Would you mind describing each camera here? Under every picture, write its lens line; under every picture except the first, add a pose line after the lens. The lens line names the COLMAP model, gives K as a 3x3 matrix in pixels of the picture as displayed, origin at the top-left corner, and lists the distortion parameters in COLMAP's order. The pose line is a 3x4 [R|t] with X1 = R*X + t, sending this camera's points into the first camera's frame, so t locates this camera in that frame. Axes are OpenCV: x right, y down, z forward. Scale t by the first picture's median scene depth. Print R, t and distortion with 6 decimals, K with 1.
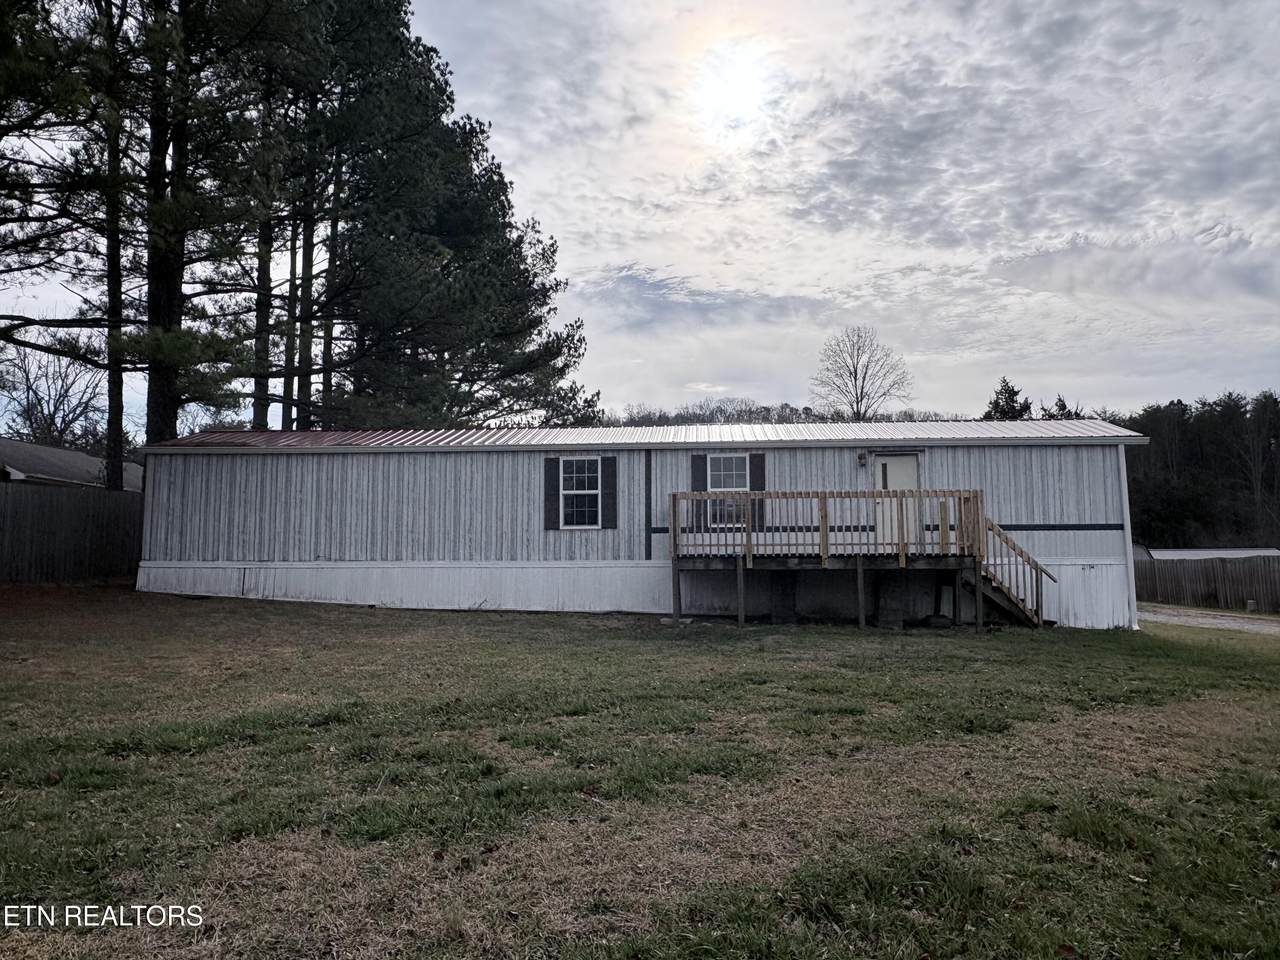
lens RADIAL K [[936.0, 0, 640.0], [0, 936.0, 480.0], [0, 0, 1]] dist [-0.003341, -0.000803]
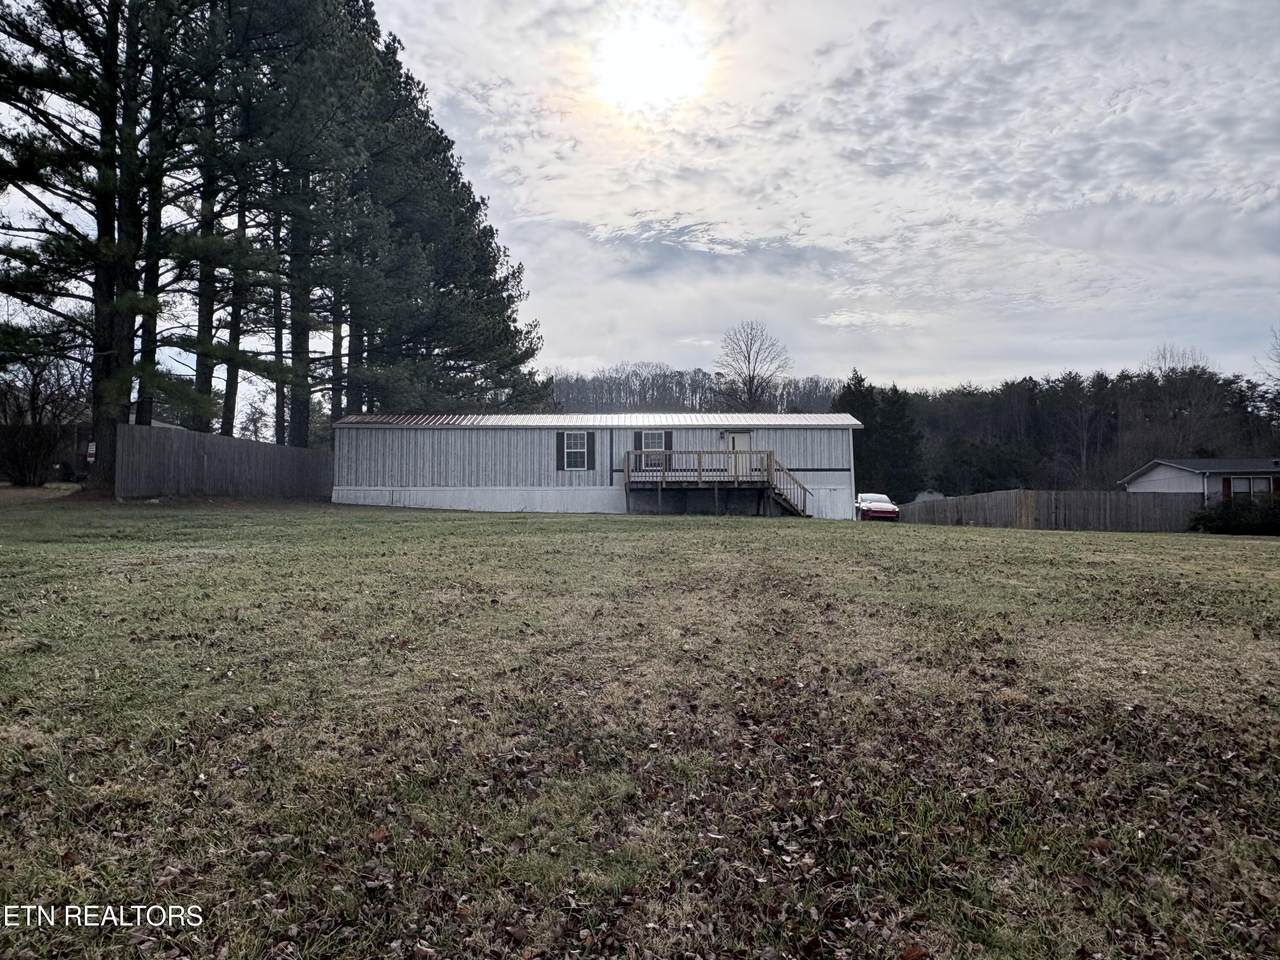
lens RADIAL K [[936.0, 0, 640.0], [0, 936.0, 480.0], [0, 0, 1]] dist [-0.003341, -0.000803]
pose [[0.995769, 0.004231, 0.091795, -0.108408], [-0.008006, 0.999135, 0.040797, -0.005854], [-0.091543, -0.041360, 0.994942, -0.908385]]
